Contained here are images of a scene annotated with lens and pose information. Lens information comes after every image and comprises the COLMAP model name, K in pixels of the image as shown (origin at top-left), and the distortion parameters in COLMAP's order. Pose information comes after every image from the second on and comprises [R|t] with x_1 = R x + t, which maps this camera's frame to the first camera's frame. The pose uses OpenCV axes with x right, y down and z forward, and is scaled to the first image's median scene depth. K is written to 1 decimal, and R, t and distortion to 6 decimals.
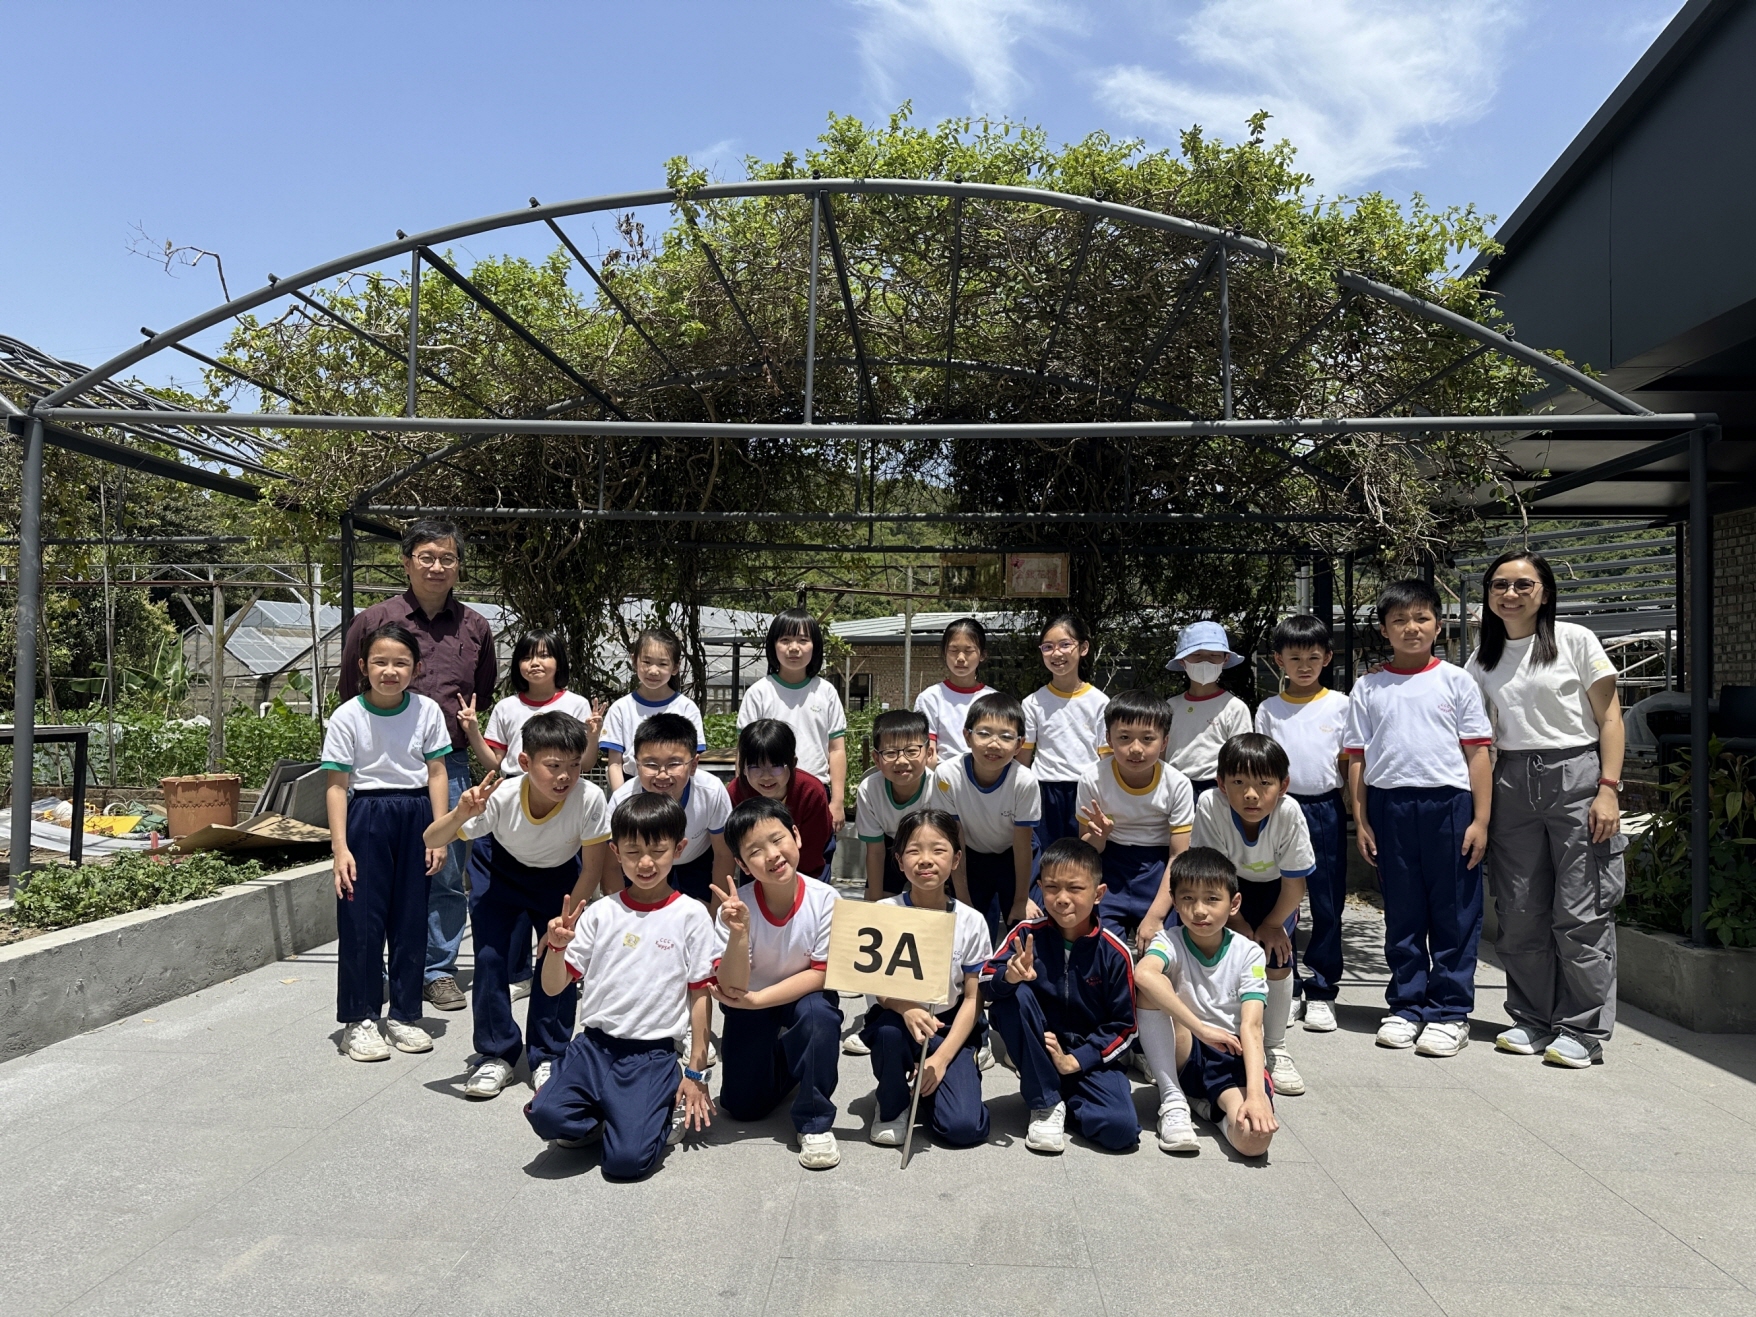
lens RADIAL K [[1319.0, 0, 852.3], [0, 1319.0, 676.8], [0, 0, 1]] dist [0.000294, -0.005790]
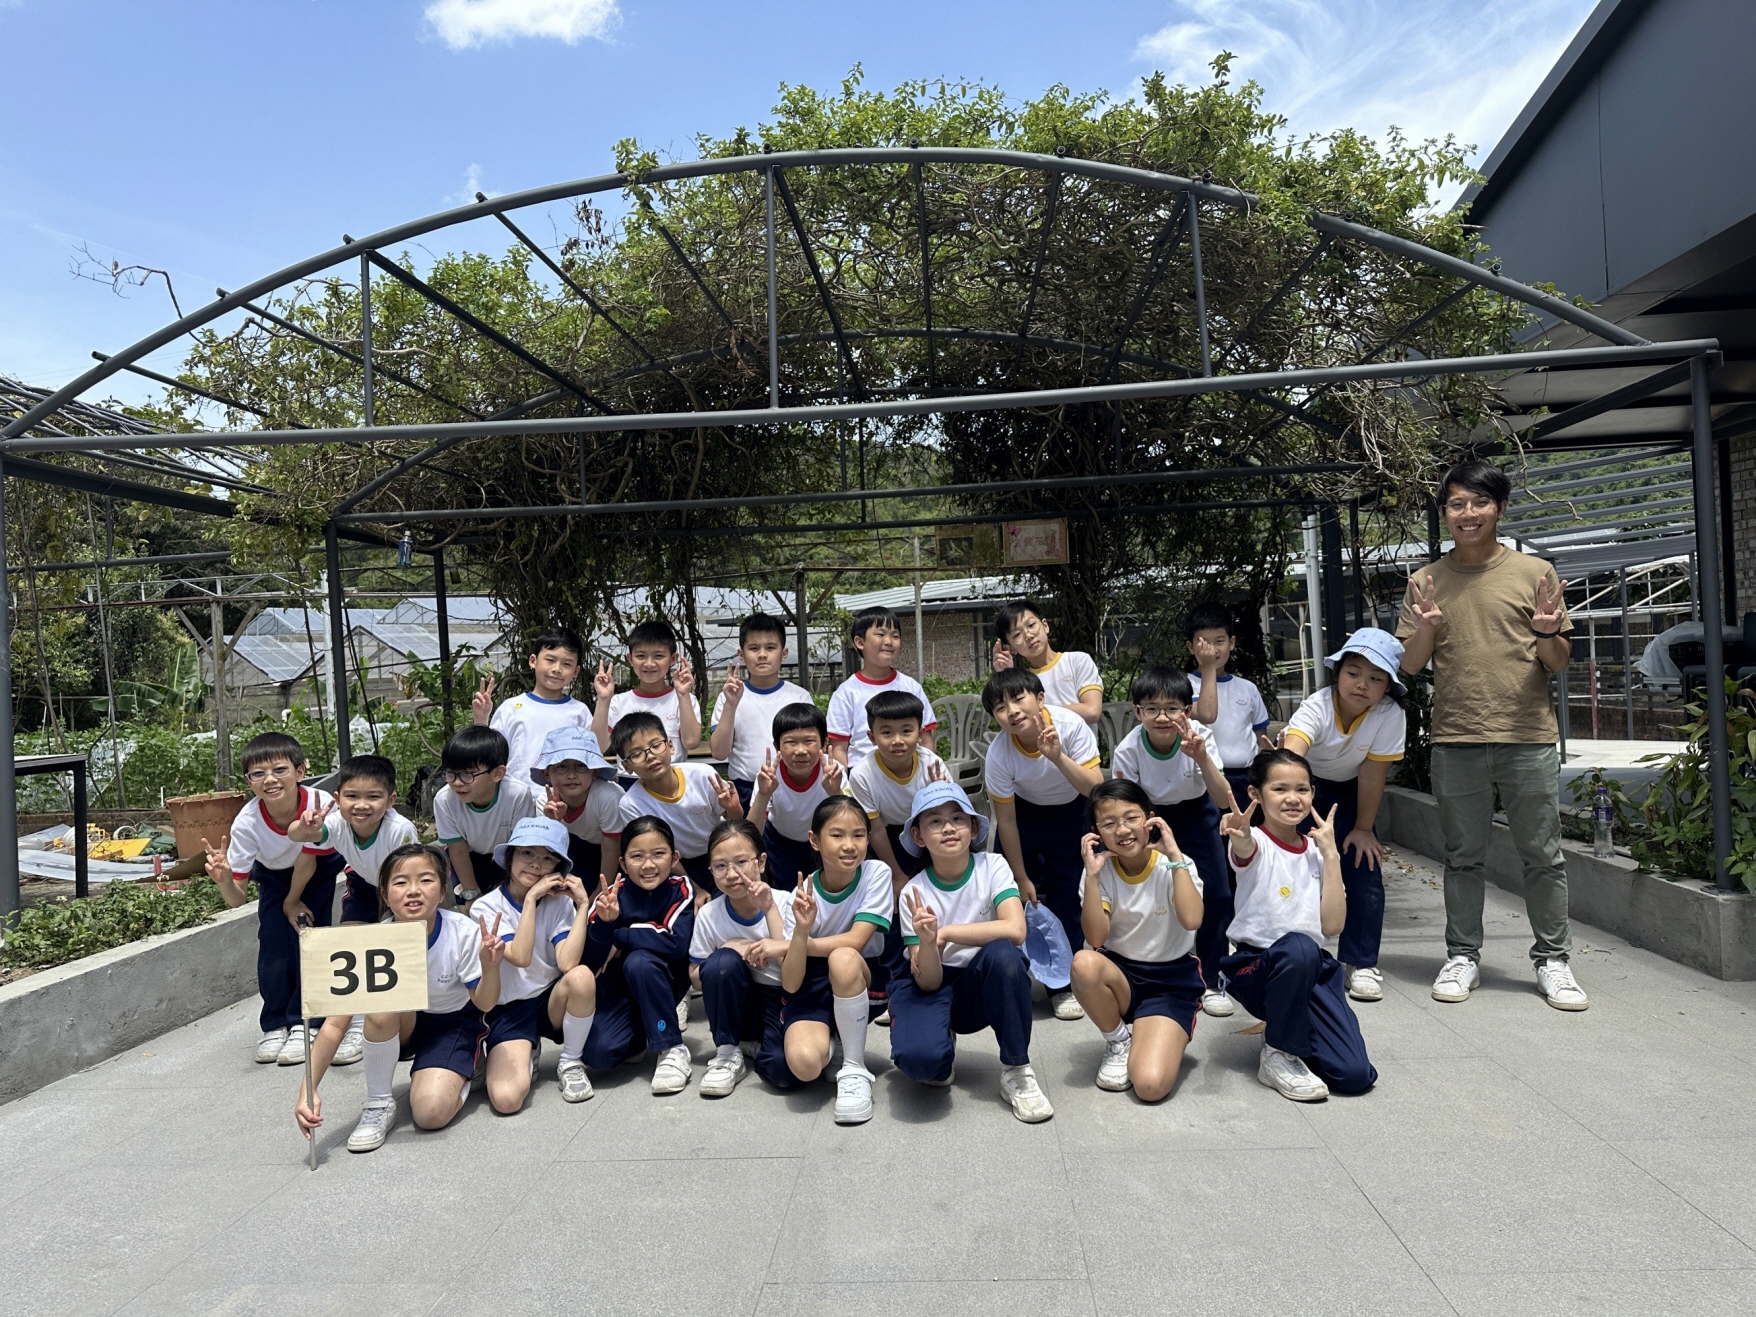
lens RADIAL K [[1319.0, 0, 852.3], [0, 1319.0, 676.8], [0, 0, 1]] dist [0.000294, -0.005790]
pose [[0.998096, -0.058778, -0.018671, 0.025692], [0.059189, 0.997998, 0.022278, -0.010527], [0.017324, -0.023341, 0.999577, 0.021277]]
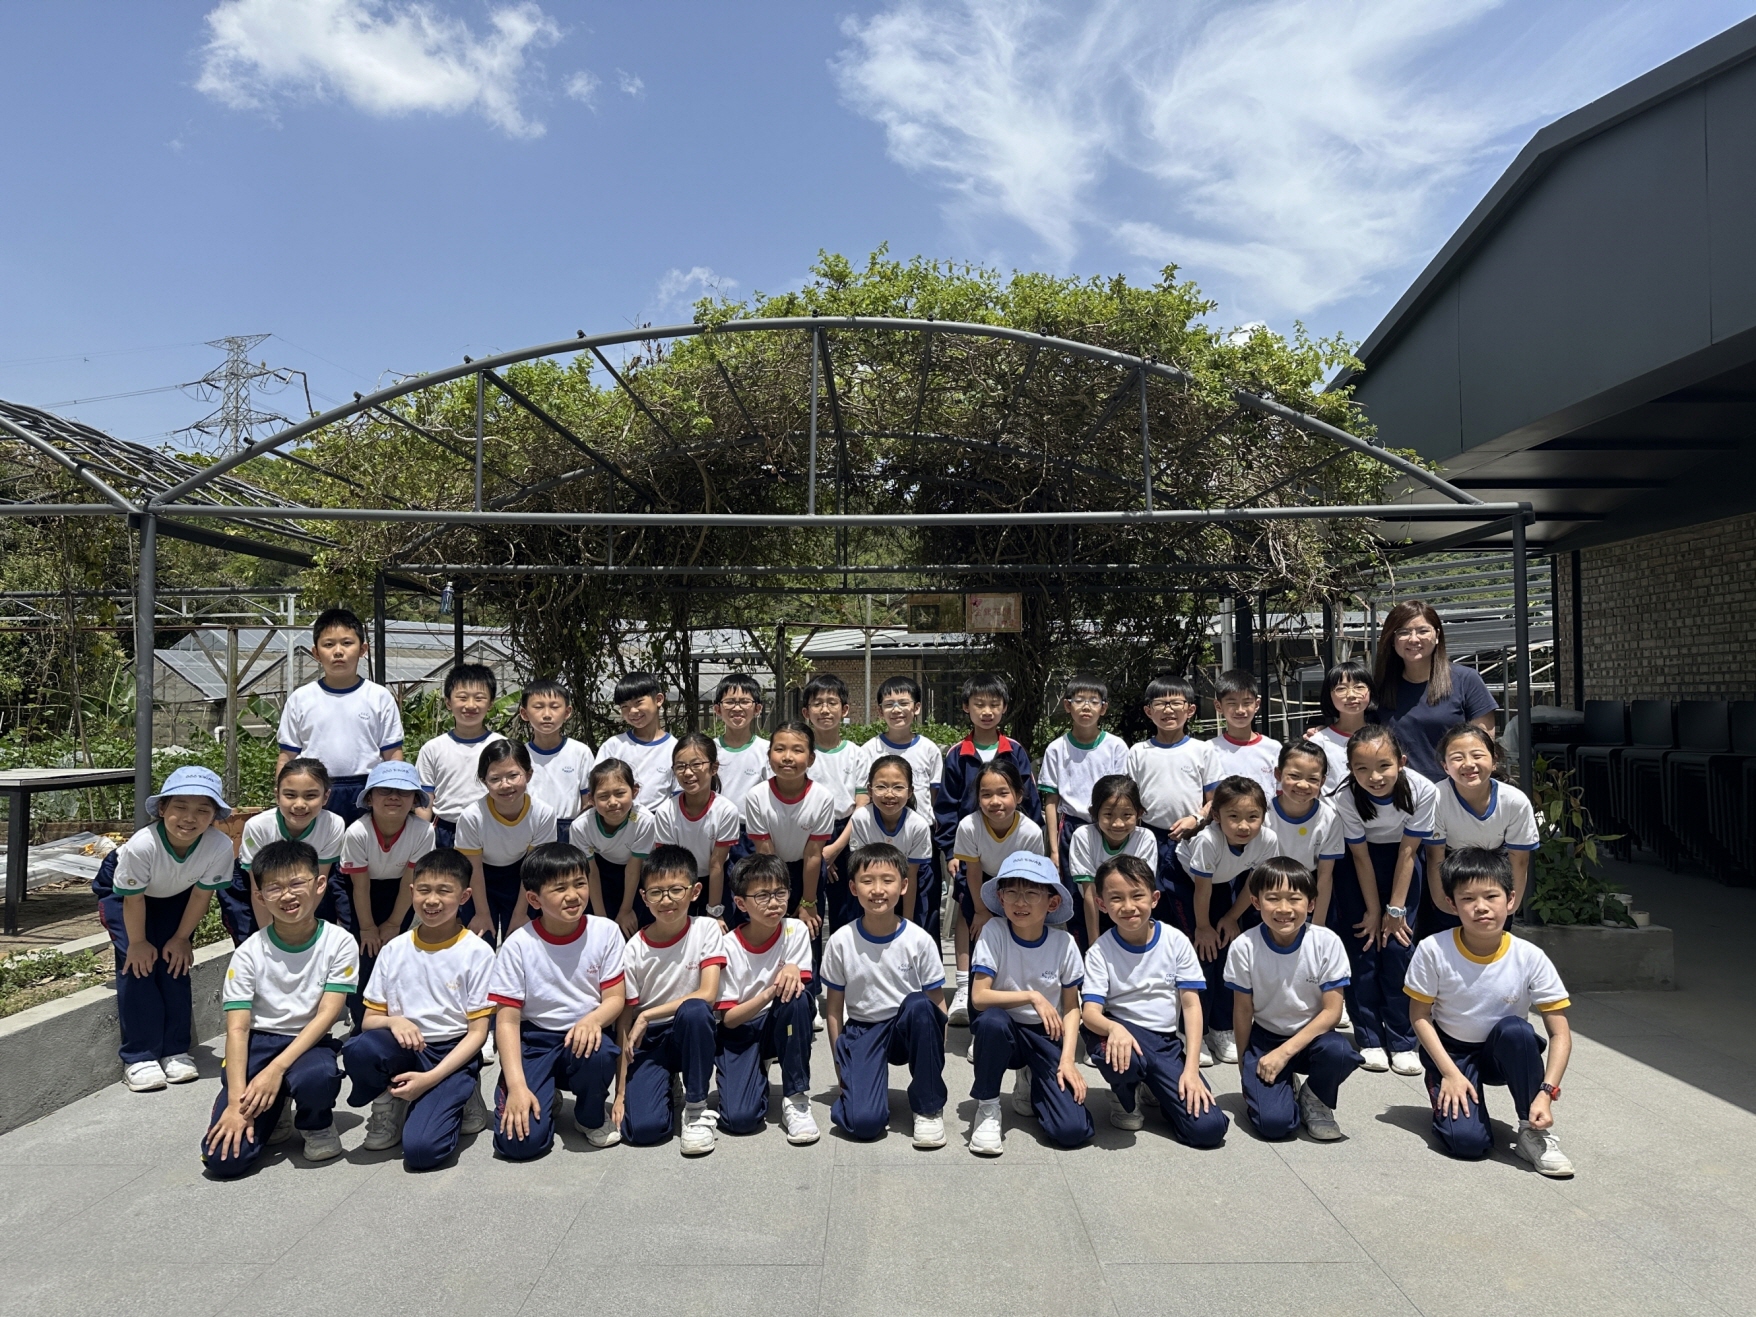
lens RADIAL K [[1331.7, 0, 878.0], [0, 1331.7, 658.5], [0, 0, 1]] dist [0.019386, -0.014314]
pose [[0.998047, -0.016498, 0.060245, -0.041913], [0.017505, 0.999715, -0.016214, -0.033033], [-0.059960, 0.017237, 0.998052, -0.200352]]
